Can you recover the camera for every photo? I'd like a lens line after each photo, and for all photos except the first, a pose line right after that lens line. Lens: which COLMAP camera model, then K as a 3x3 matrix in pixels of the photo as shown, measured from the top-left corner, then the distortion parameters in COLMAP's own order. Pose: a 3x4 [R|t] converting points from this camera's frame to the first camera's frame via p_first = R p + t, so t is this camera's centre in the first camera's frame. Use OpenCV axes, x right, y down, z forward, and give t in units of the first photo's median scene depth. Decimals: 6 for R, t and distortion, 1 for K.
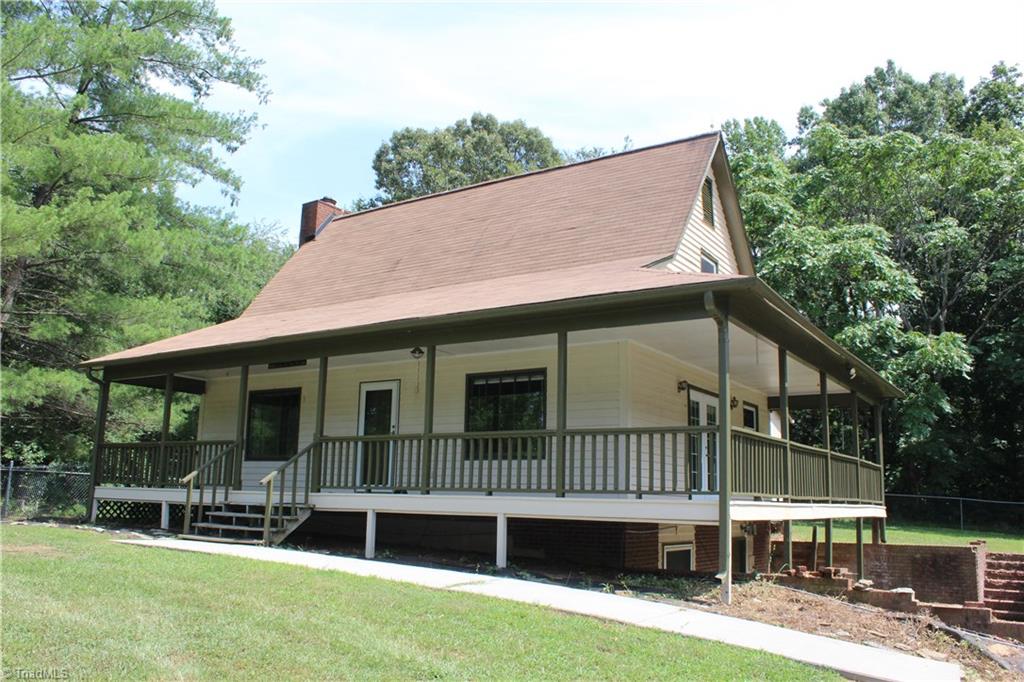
lens RADIAL K [[860.6, 0, 512.0], [0, 860.6, 341.0], [0, 0, 1]] dist [-0.144643, 0.117123]
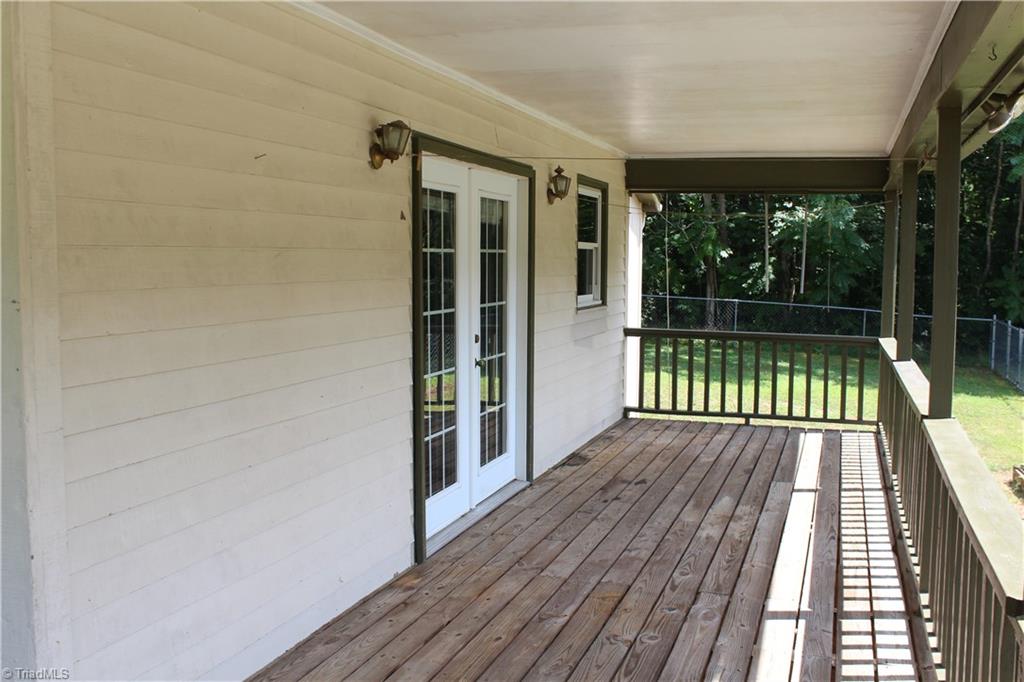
lens RADIAL K [[1005.8, 0, 512.0], [0, 1005.8, 341.0], [0, 0, 1]] dist [-0.002328, -0.000566]
pose [[0.966105, -0.043603, 0.254441, 0.126449], [-0.027548, 0.962590, 0.269557, 0.022366], [-0.256676, -0.267429, 0.928762, 0.564182]]
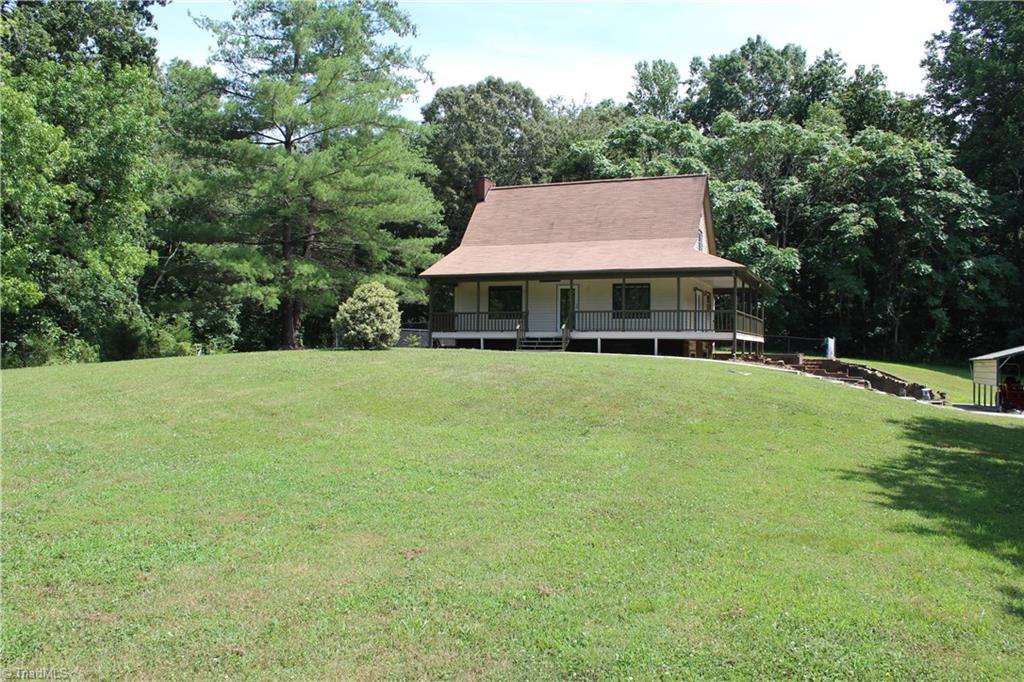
lens RADIAL K [[860.6, 0, 512.0], [0, 860.6, 341.0], [0, 0, 1]] dist [-0.144643, 0.117123]
pose [[0.981739, -0.013137, 0.189781, -0.669056], [-0.021778, 0.983293, 0.180722, -0.197940], [-0.188984, -0.181555, 0.965051, -1.119889]]
